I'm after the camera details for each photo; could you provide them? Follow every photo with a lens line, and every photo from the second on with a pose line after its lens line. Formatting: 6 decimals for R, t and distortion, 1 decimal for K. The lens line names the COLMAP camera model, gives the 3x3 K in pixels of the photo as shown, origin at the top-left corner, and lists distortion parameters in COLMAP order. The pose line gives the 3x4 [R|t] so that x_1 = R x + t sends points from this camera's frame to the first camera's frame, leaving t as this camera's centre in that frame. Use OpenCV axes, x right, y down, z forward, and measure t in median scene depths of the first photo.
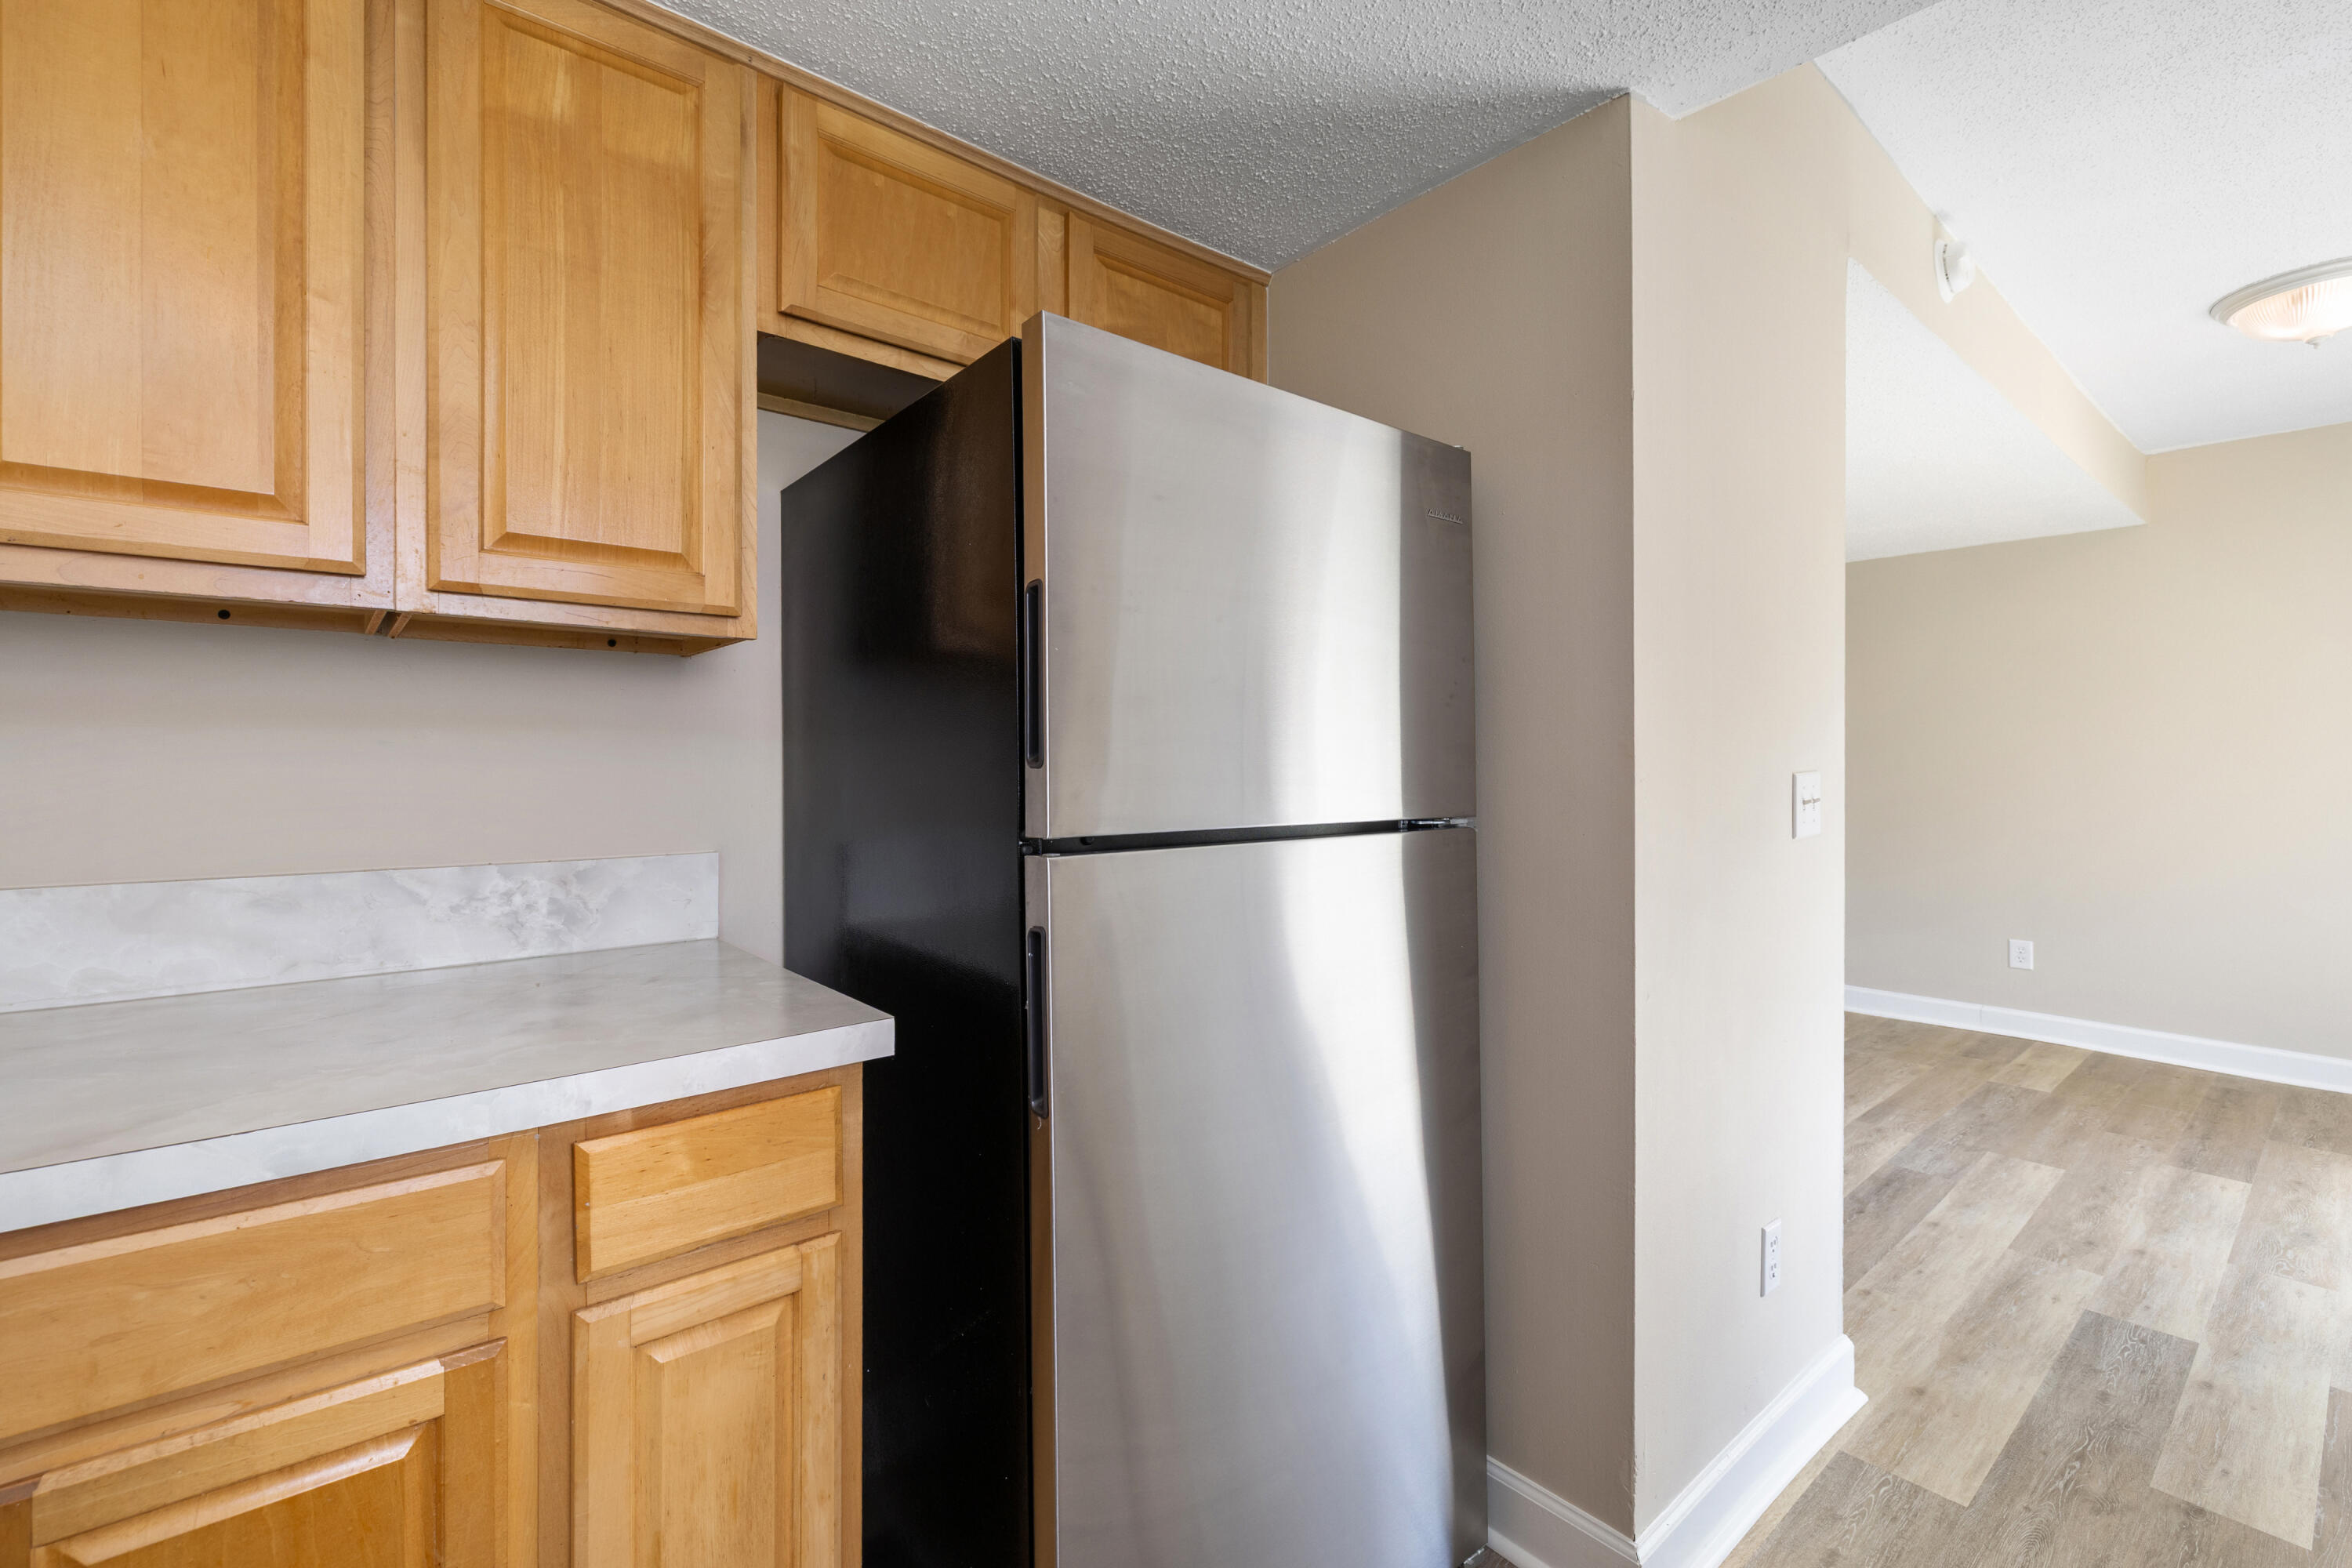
lens RADIAL K [[1024.0, 0, 1174.1], [0, 1024.0, 765.7], [0, 0, 1]] dist [0.000279, 0.000451]
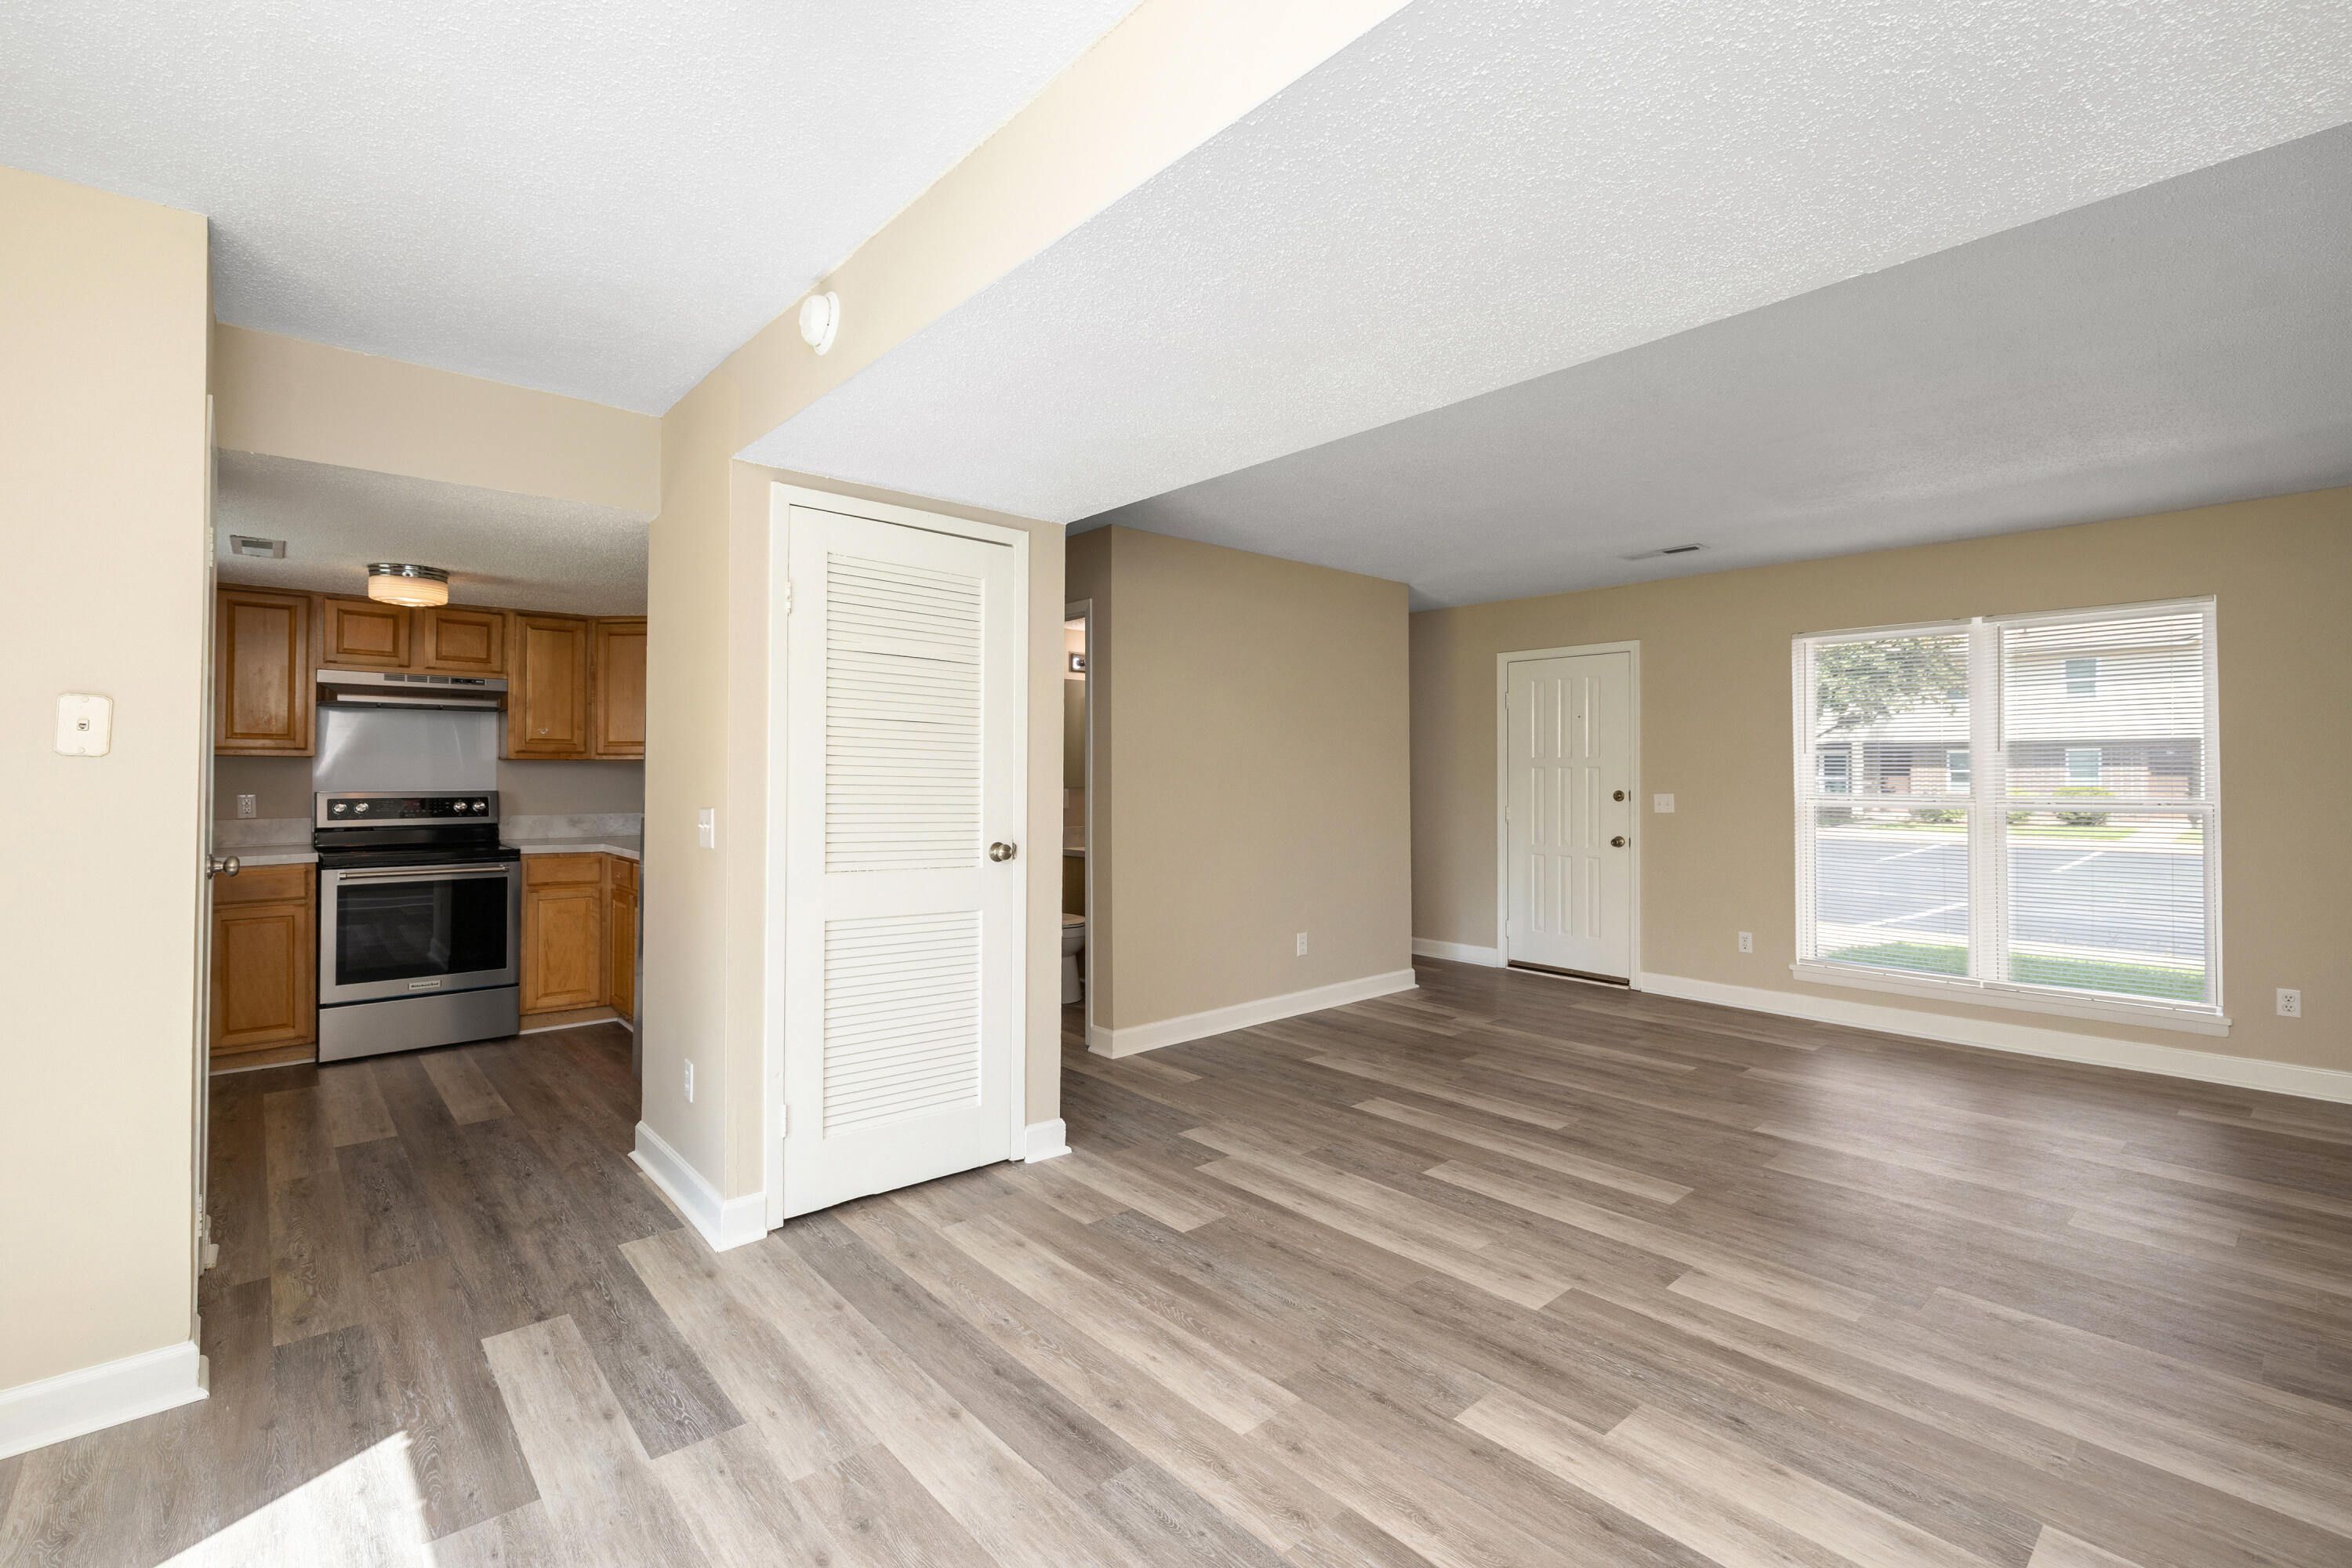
lens RADIAL K [[1024.0, 0, 1138.1], [0, 1024.0, 769.4], [0, 0, 1]] dist [0.000279, 0.000451]
pose [[0.012224, -0.017512, -0.999772, 2.018951], [-0.018110, 0.999679, -0.017732, -0.040194], [0.999761, 0.018323, 0.011903, 1.479978]]
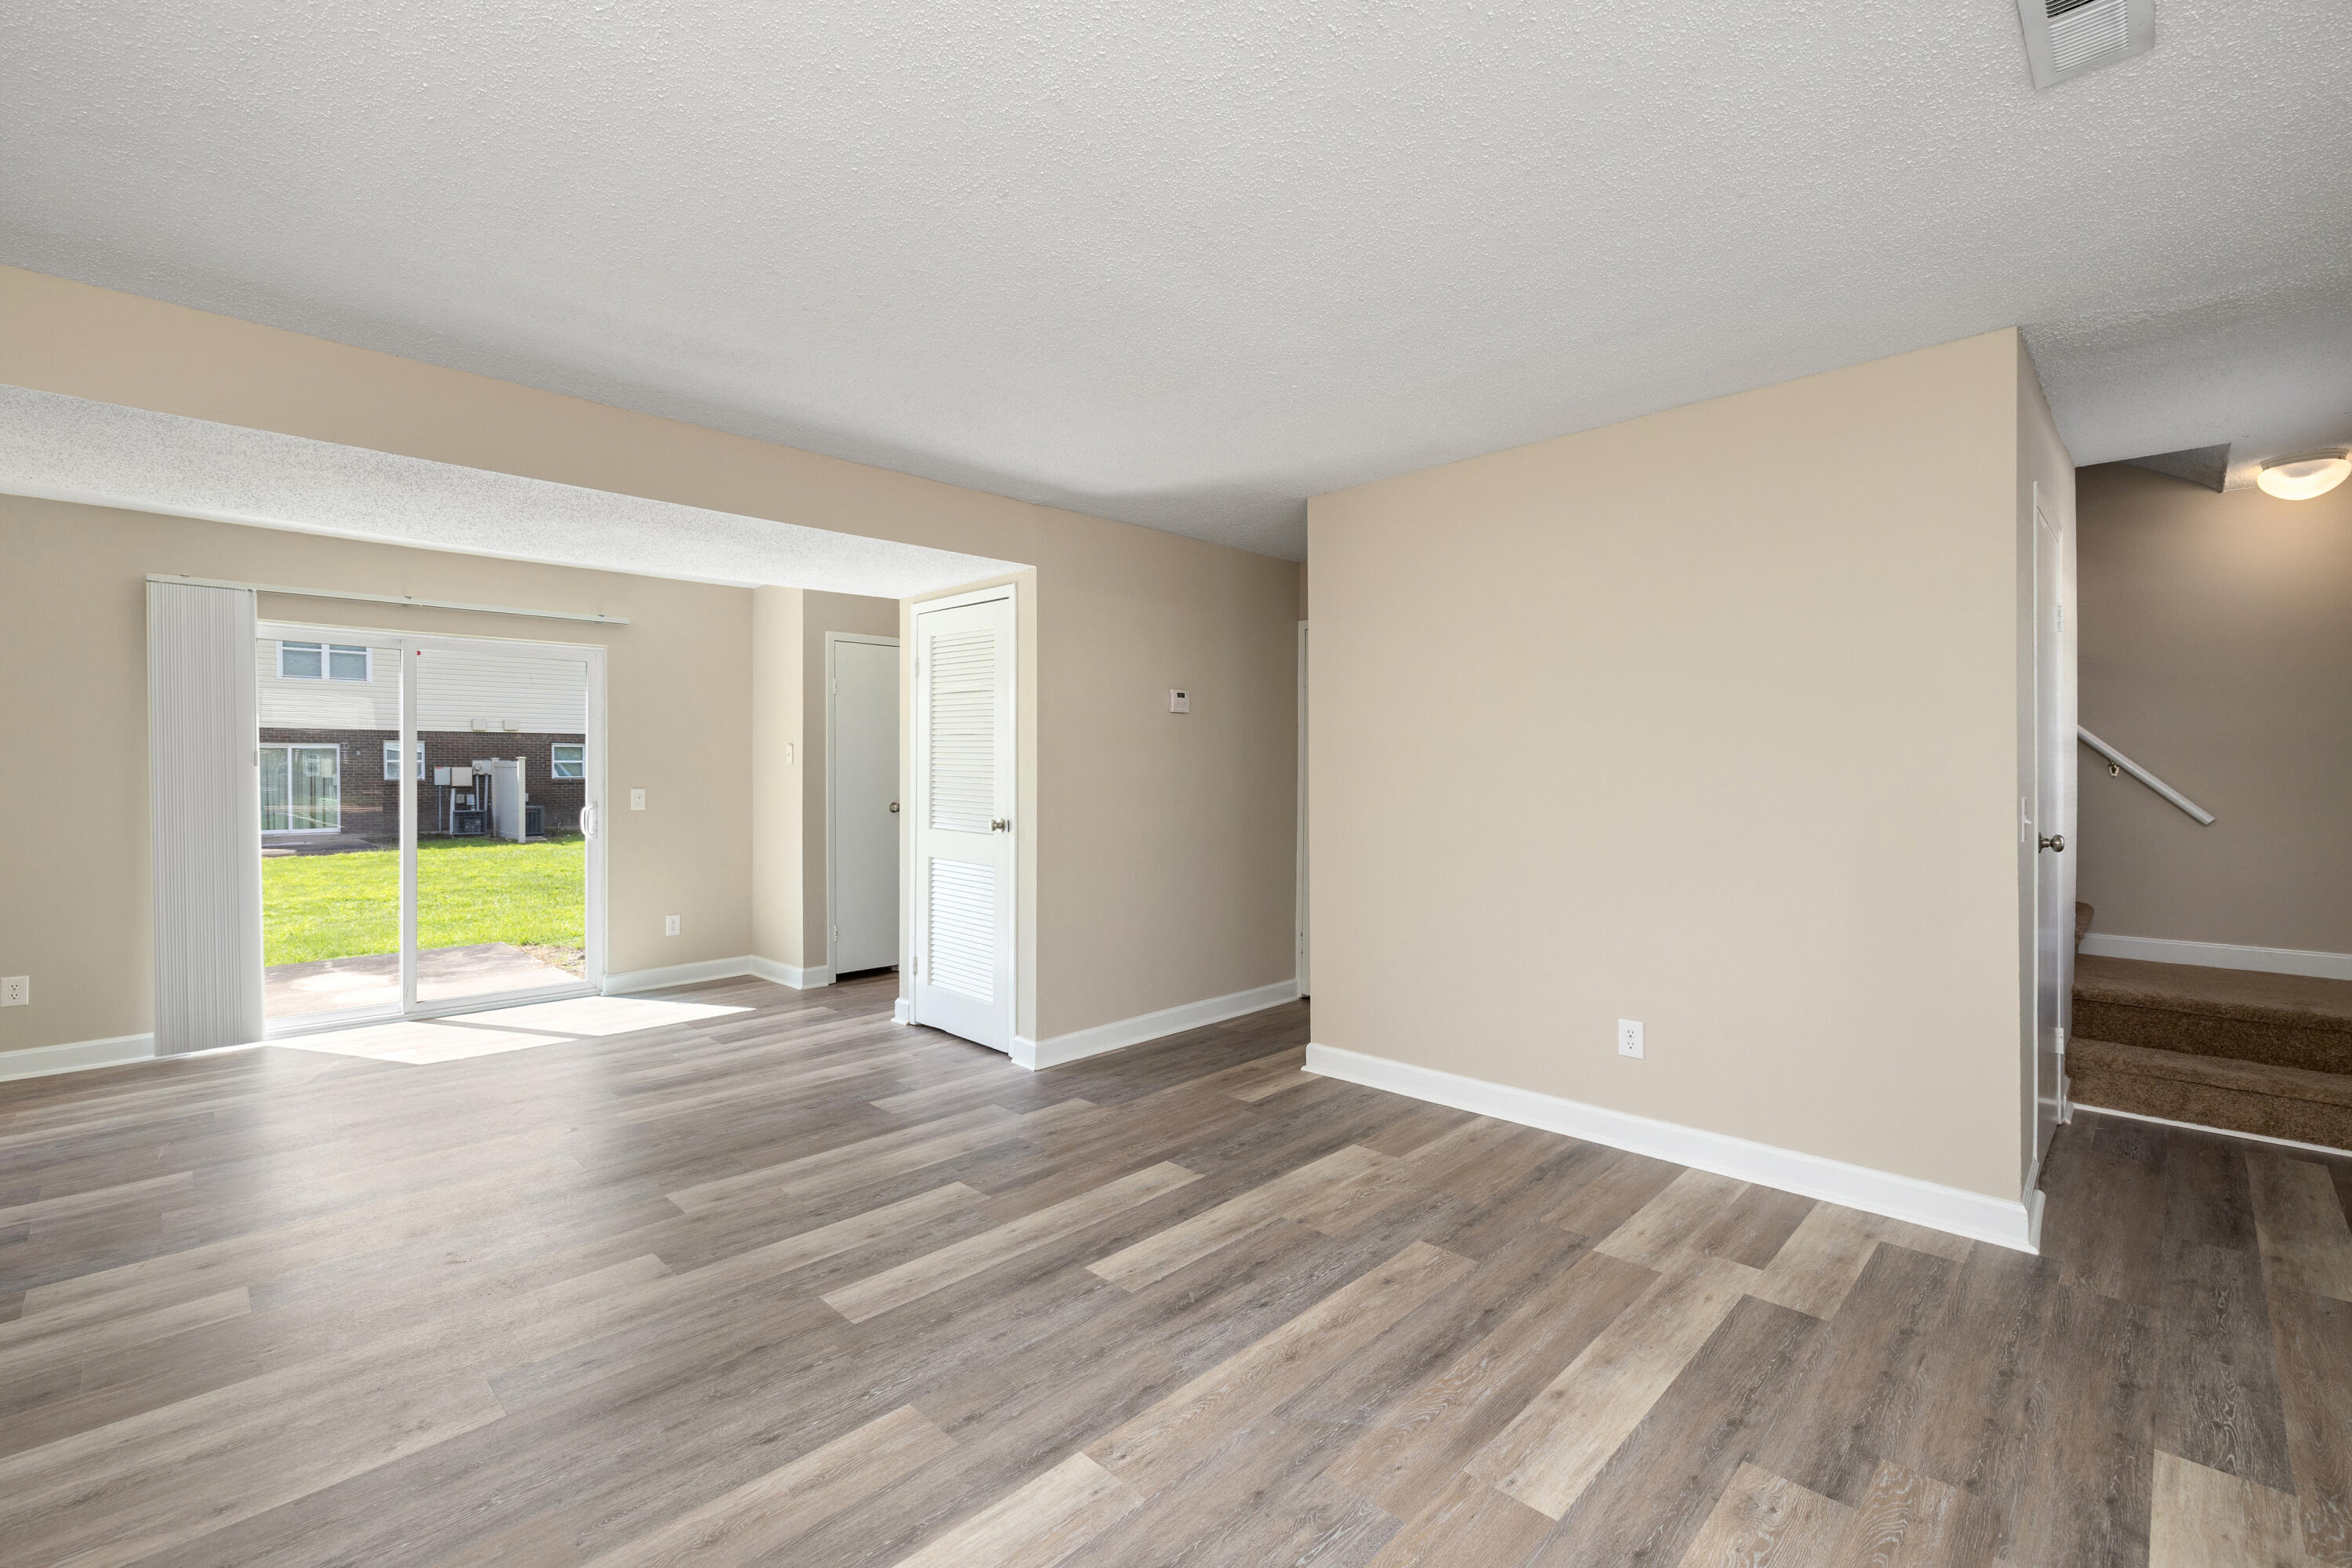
lens RADIAL K [[1024.0, 0, 1181.2], [0, 1024.0, 780.5], [0, 0, 1]] dist [0.000279, 0.000451]
pose [[-0.995472, -0.005118, -0.094913, 0.157916], [-0.007552, 0.999651, 0.025299, -0.090810], [0.094750, 0.025901, -0.995164, 3.579324]]
